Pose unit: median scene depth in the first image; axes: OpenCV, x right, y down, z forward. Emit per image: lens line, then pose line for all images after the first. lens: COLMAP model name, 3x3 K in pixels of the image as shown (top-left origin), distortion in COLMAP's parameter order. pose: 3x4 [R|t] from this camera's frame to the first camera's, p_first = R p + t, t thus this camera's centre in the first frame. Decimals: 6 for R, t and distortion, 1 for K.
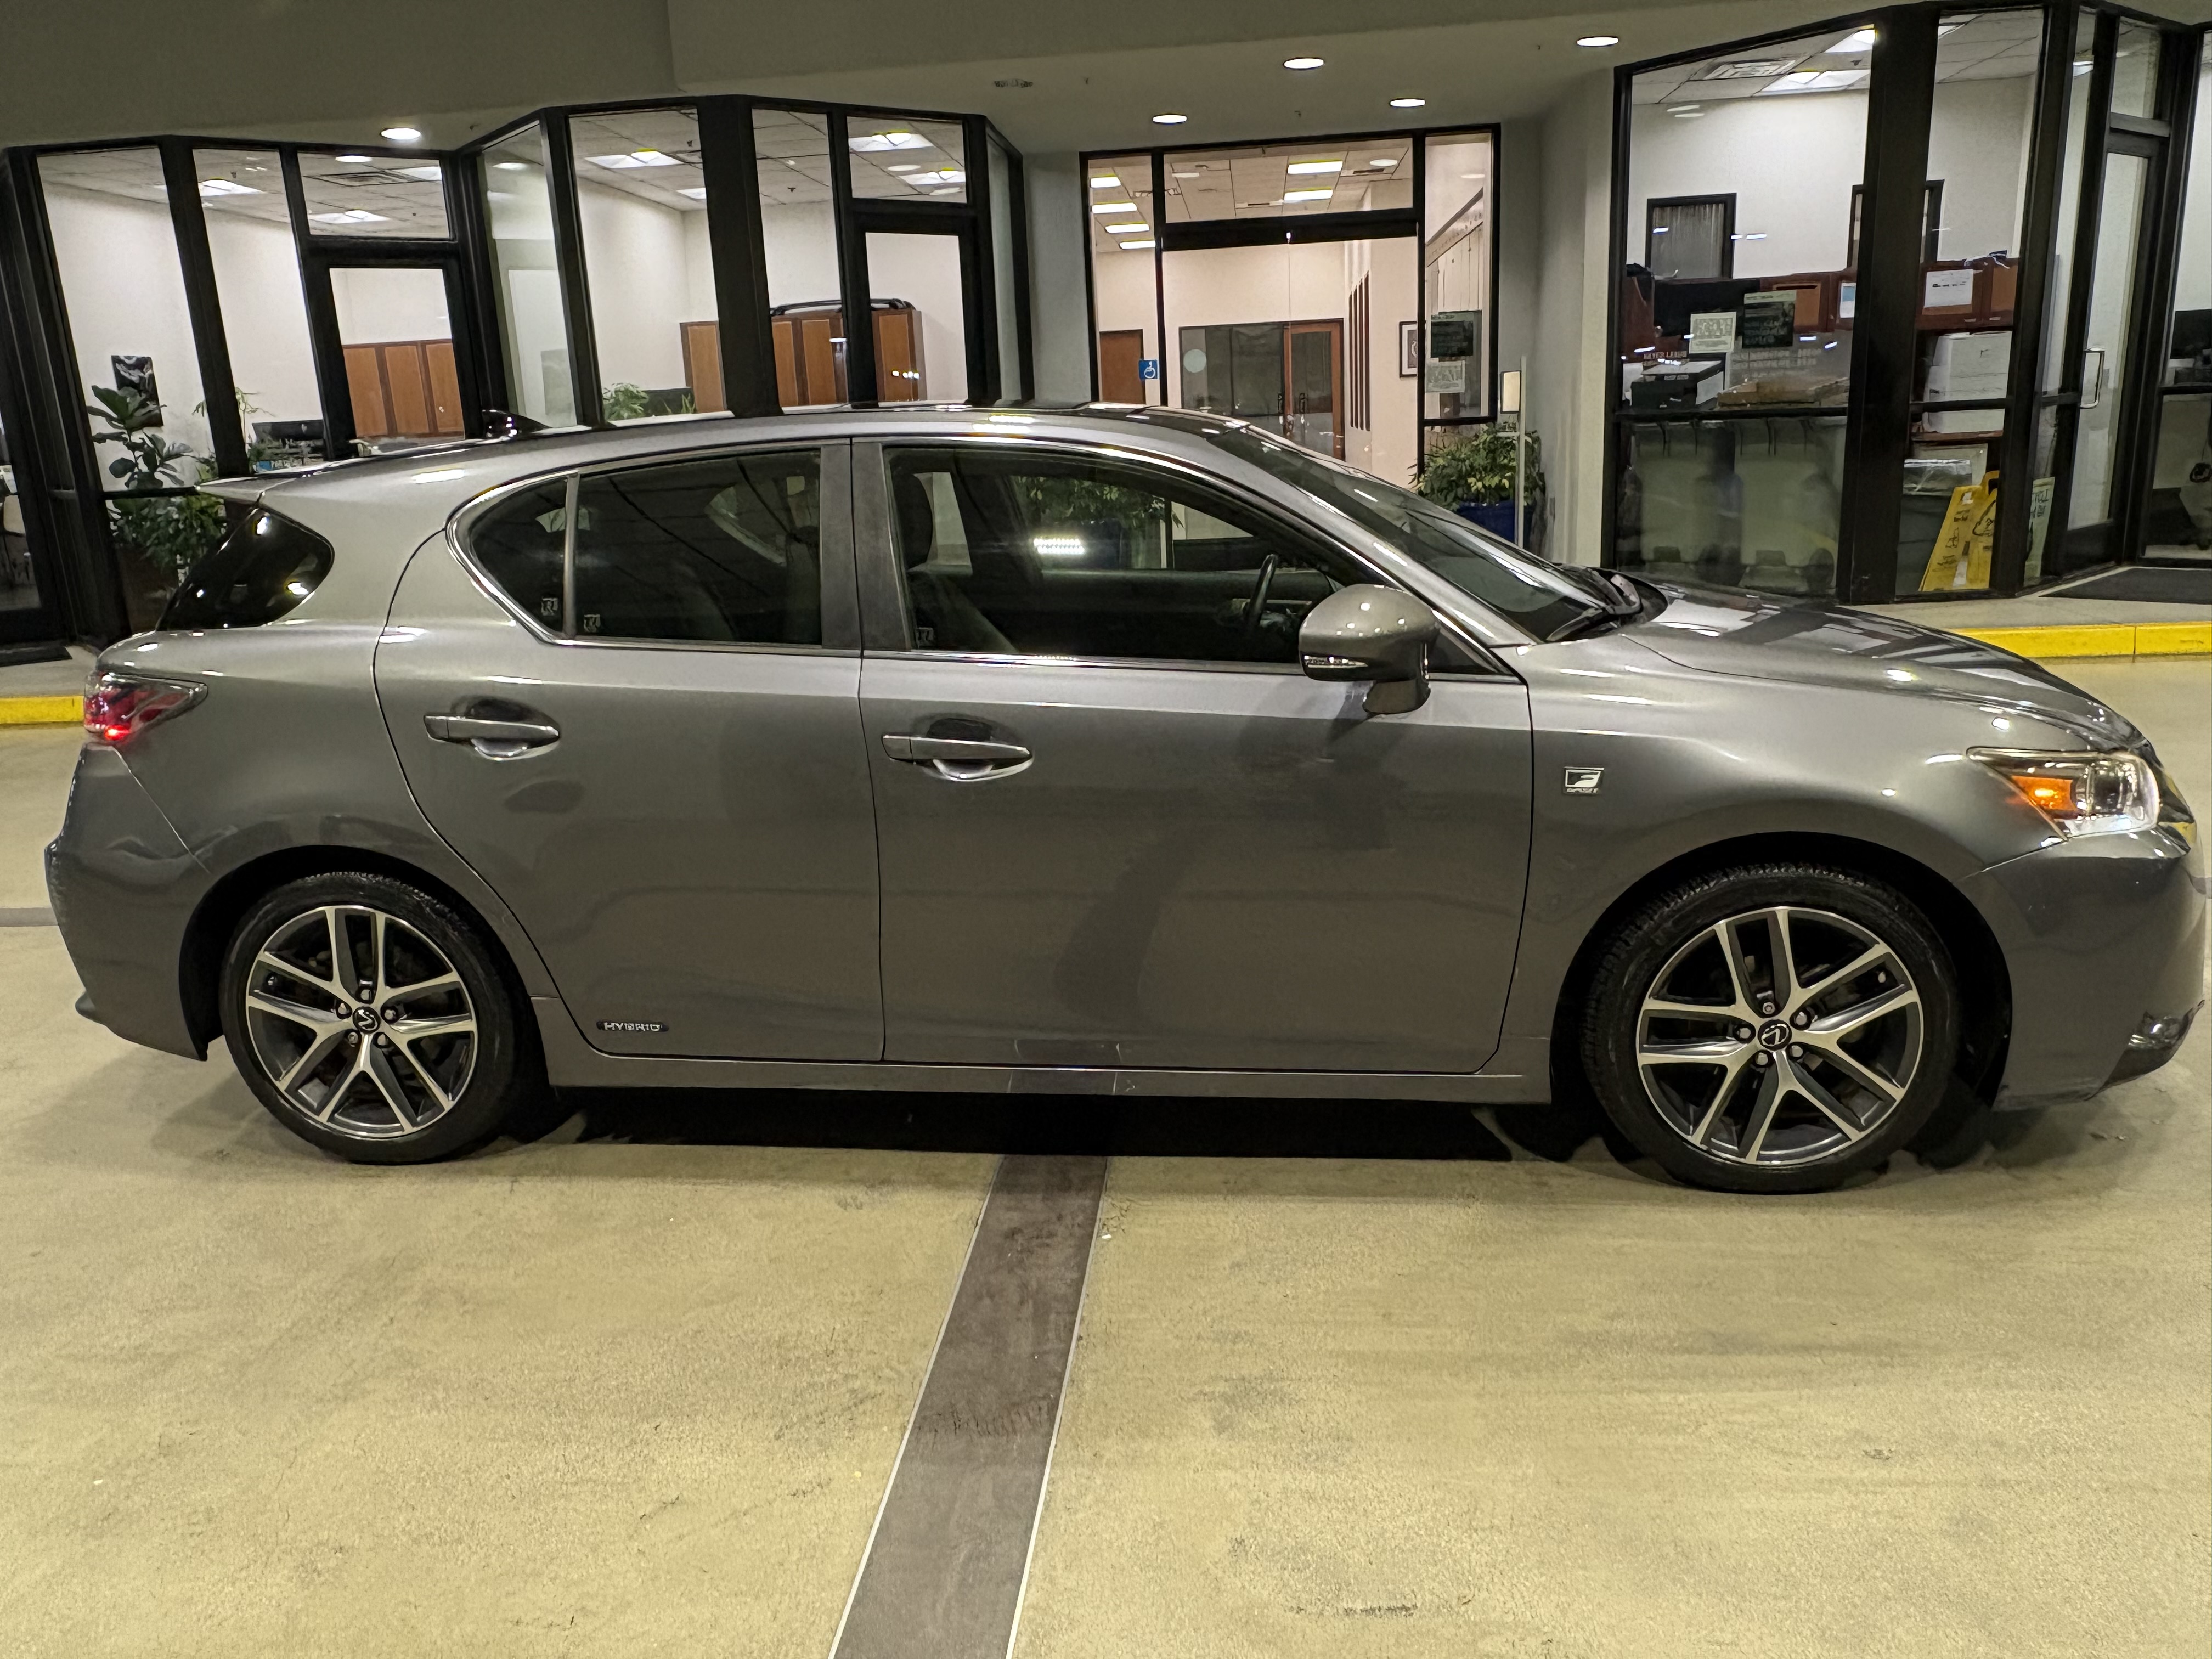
lens RADIAL K [[1617.8, 0, 1083.7], [0, 1617.8, 822.8], [0, 0, 1]] dist [-0.003329, -0.000456]
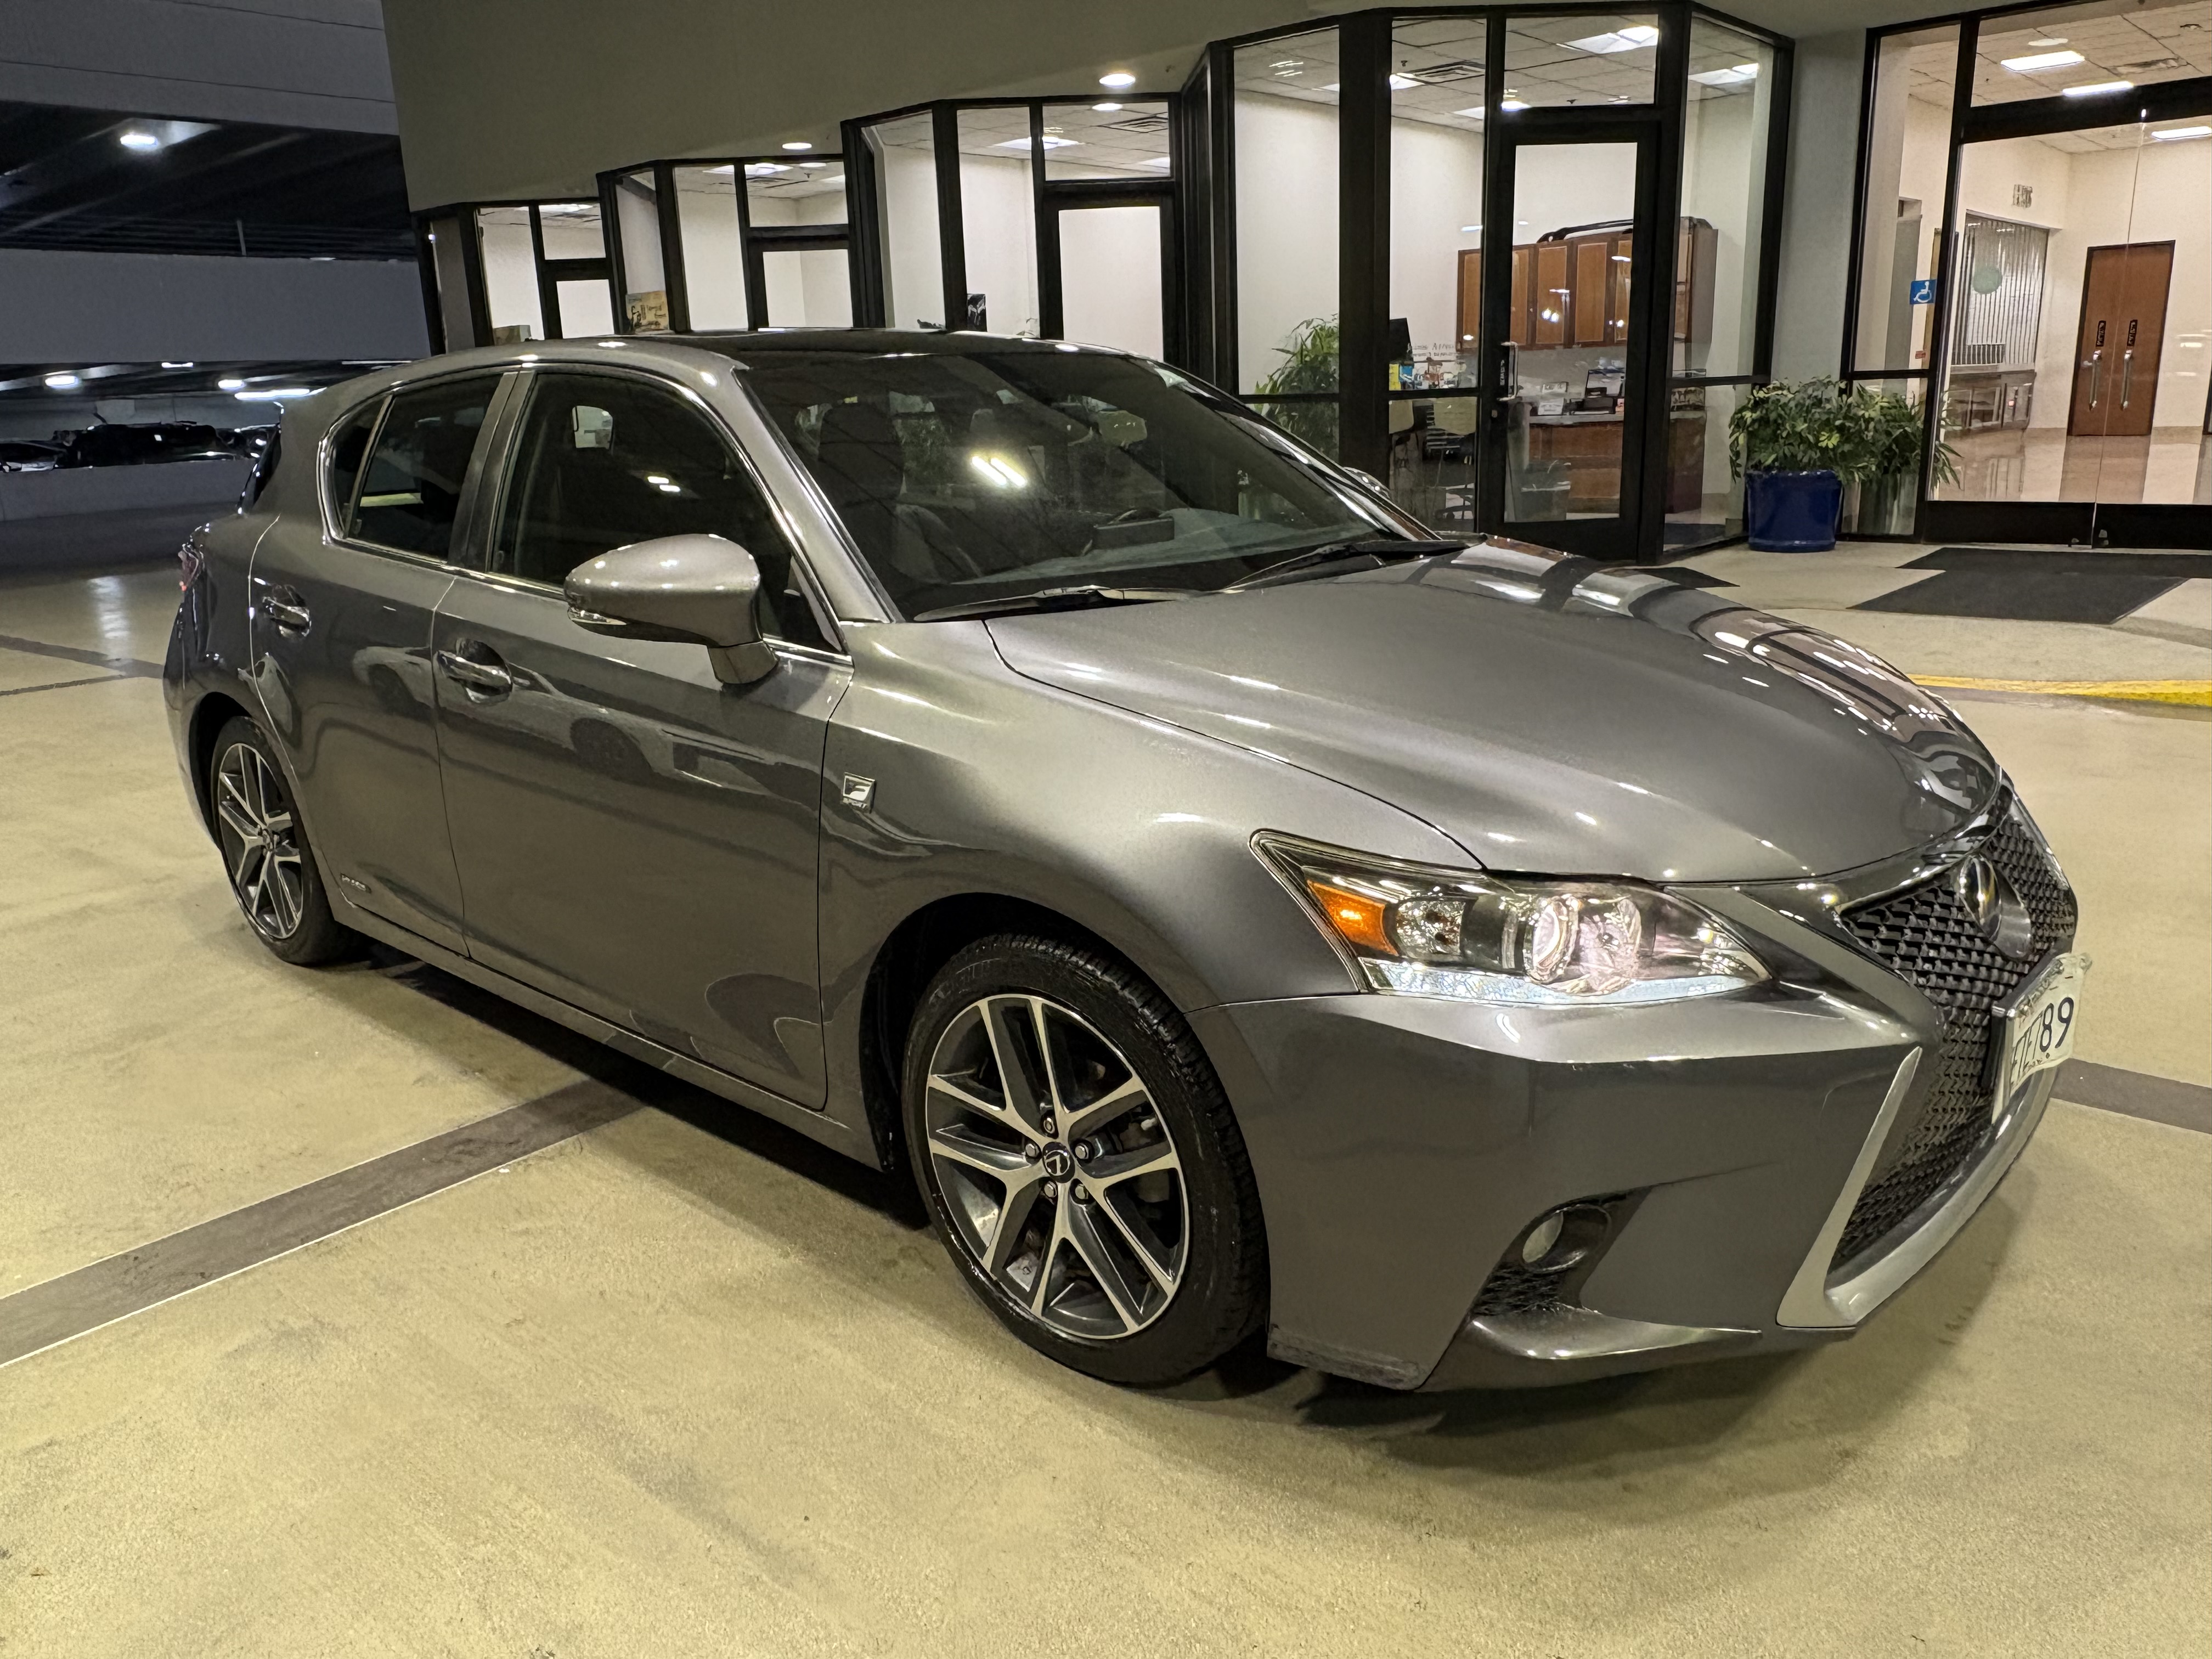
lens RADIAL K [[1617.8, 0, 1108.2], [0, 1617.8, 826.2], [0, 0, 1]] dist [-0.003329, -0.000456]
pose [[0.817863, 0.165640, -0.551056, 0.830286], [-0.143116, 0.986134, 0.084009, -0.091572], [0.557330, 0.010157, 0.830229, 0.372696]]
